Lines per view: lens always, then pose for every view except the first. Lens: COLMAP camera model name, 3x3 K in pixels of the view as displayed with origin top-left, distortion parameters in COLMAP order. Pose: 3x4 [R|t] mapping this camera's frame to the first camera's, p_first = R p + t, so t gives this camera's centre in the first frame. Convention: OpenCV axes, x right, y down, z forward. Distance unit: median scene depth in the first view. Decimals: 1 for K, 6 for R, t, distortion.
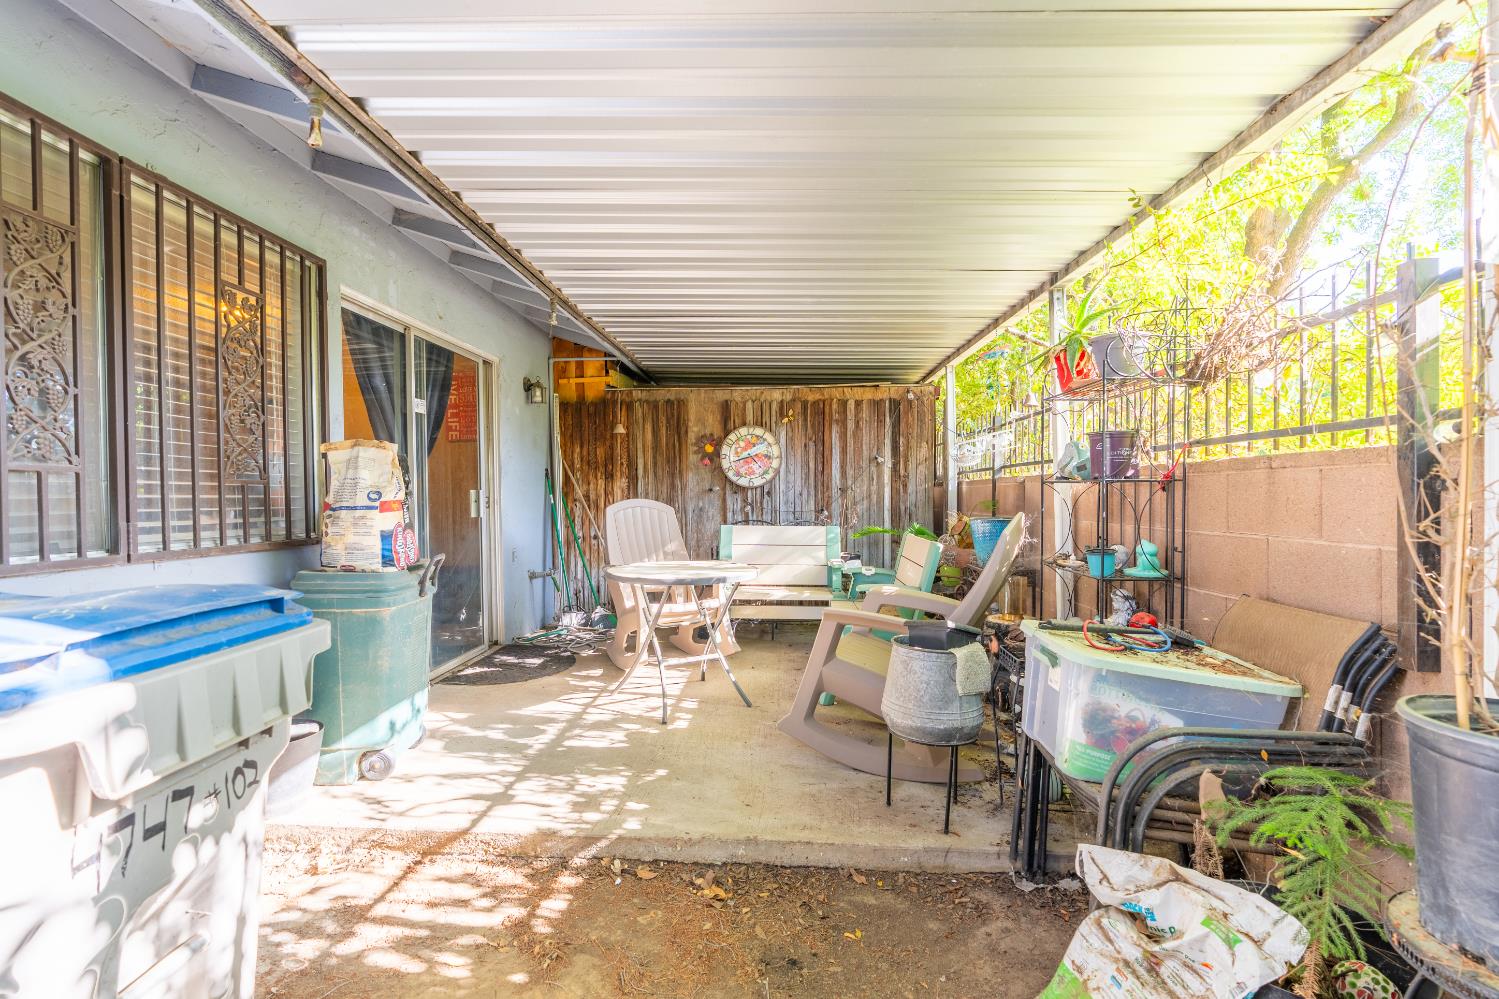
lens RADIAL K [[664.0, 0, 749.5], [0, 664.0, 499.5], [0, 0, 1]] dist [-0.002277, -0.000169]
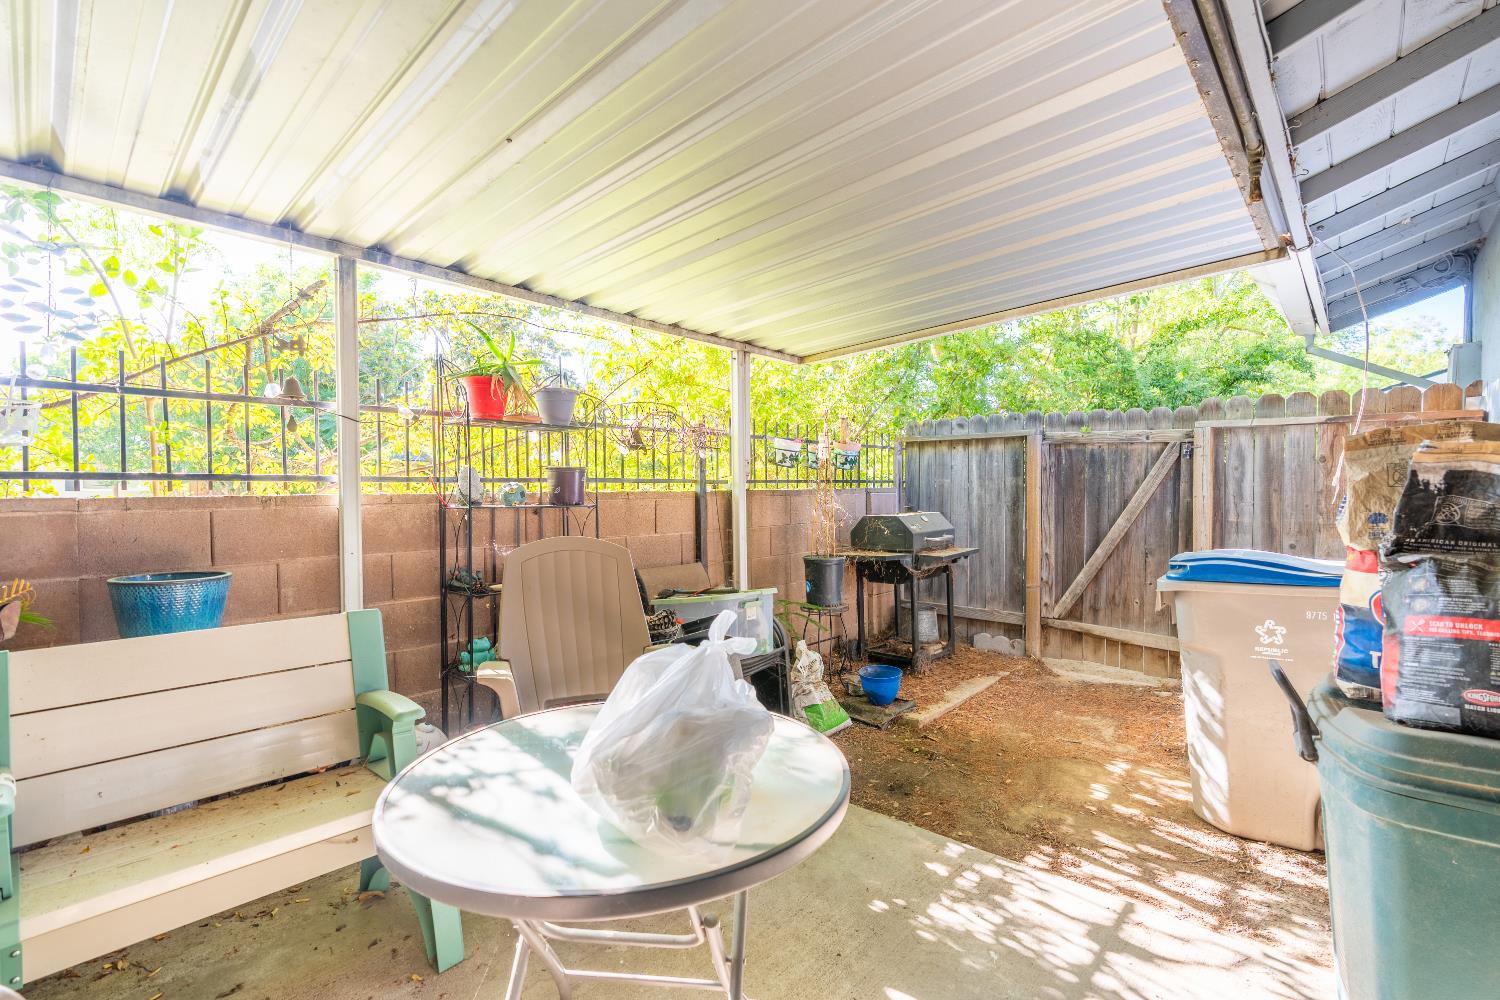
lens RADIAL K [[664.5, 0, 750.0], [0, 664.5, 500.0], [0, 0, 1]] dist [-0.002277, -0.000169]
pose [[-0.752464, 0.003721, 0.658622, -0.570498], [0.018780, 0.999699, 0.015809, -0.055063], [-0.658365, 0.024264, -0.752308, 1.826187]]
